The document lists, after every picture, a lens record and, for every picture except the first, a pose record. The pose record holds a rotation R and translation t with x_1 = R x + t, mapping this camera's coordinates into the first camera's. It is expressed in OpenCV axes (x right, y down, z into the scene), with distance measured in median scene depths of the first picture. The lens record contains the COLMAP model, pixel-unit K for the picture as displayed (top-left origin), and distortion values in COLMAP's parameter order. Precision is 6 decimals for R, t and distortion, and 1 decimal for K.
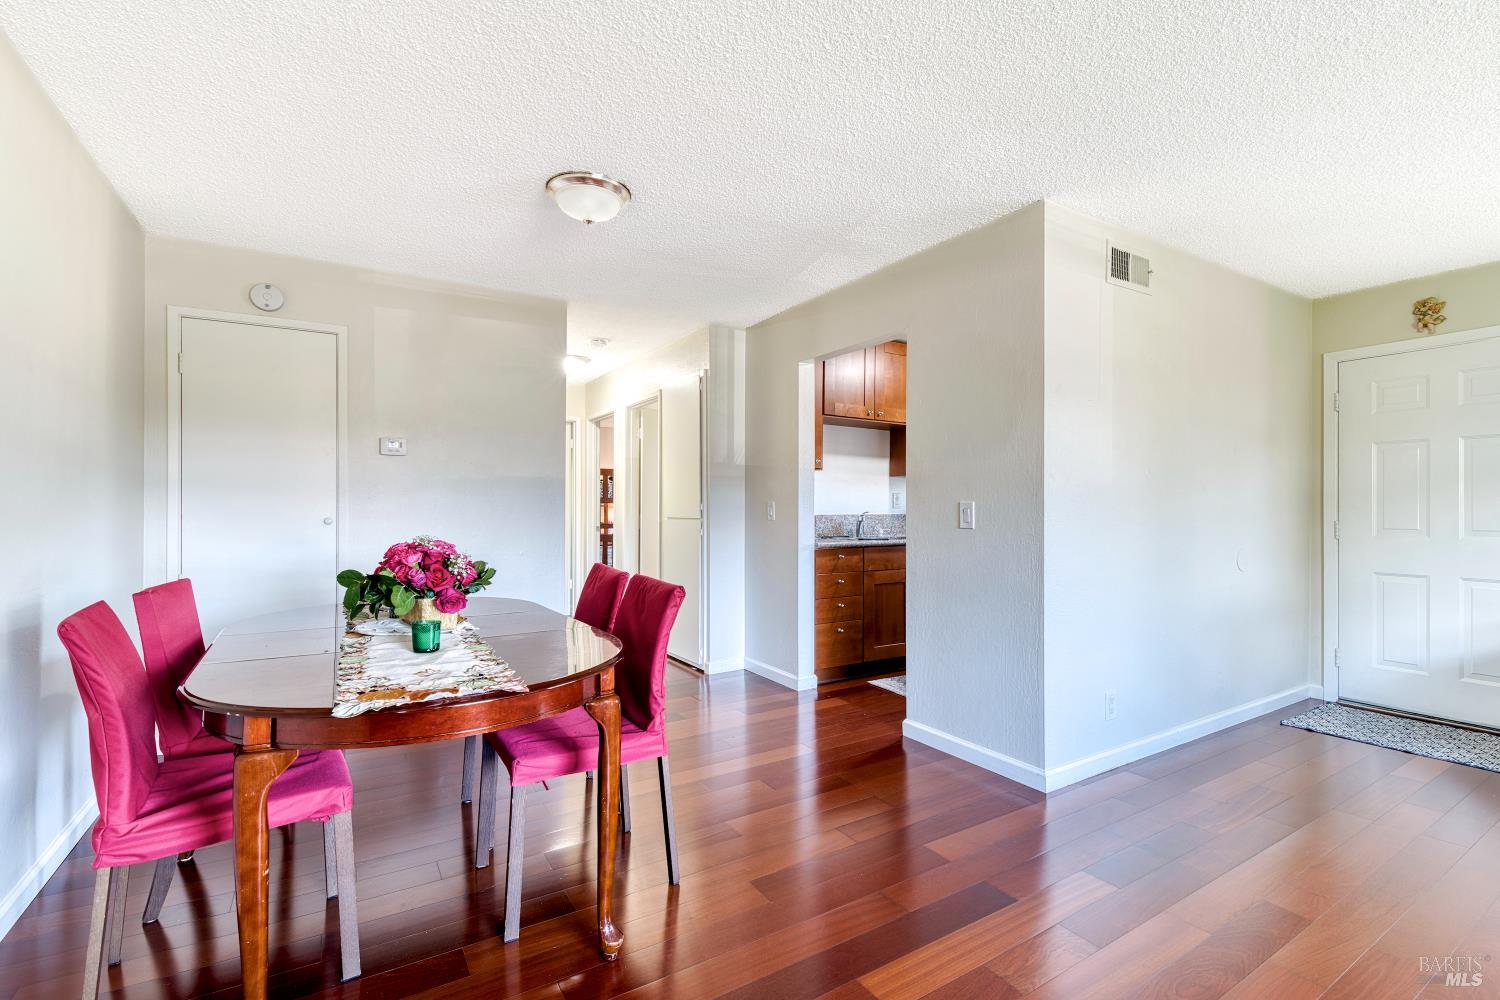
lens RADIAL K [[655.6, 0, 750.0], [0, 655.6, 500.0], [0, 0, 1]] dist [0.000181, -0.000248]
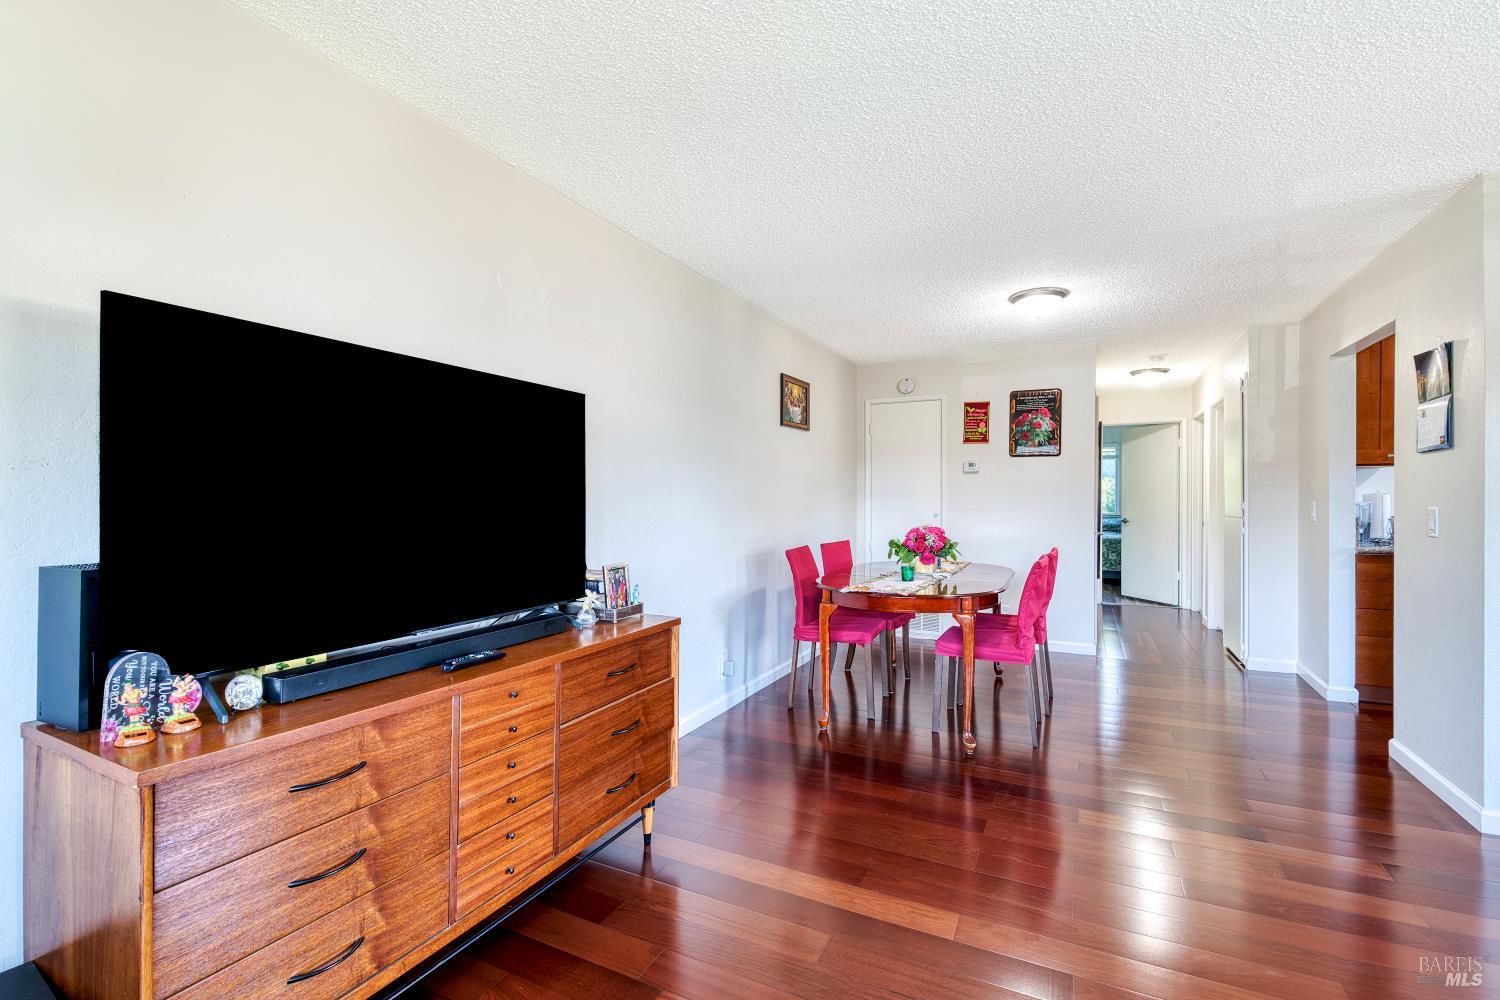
lens RADIAL K [[655.6, 0, 750.0], [0, 655.6, 500.0], [0, 0, 1]] dist [0.000181, -0.000248]
pose [[0.511423, 0.002402, -0.859326, 0.570323], [0.012647, 0.999867, 0.010322, -0.027166], [0.859236, -0.016147, 0.511325, -0.258230]]
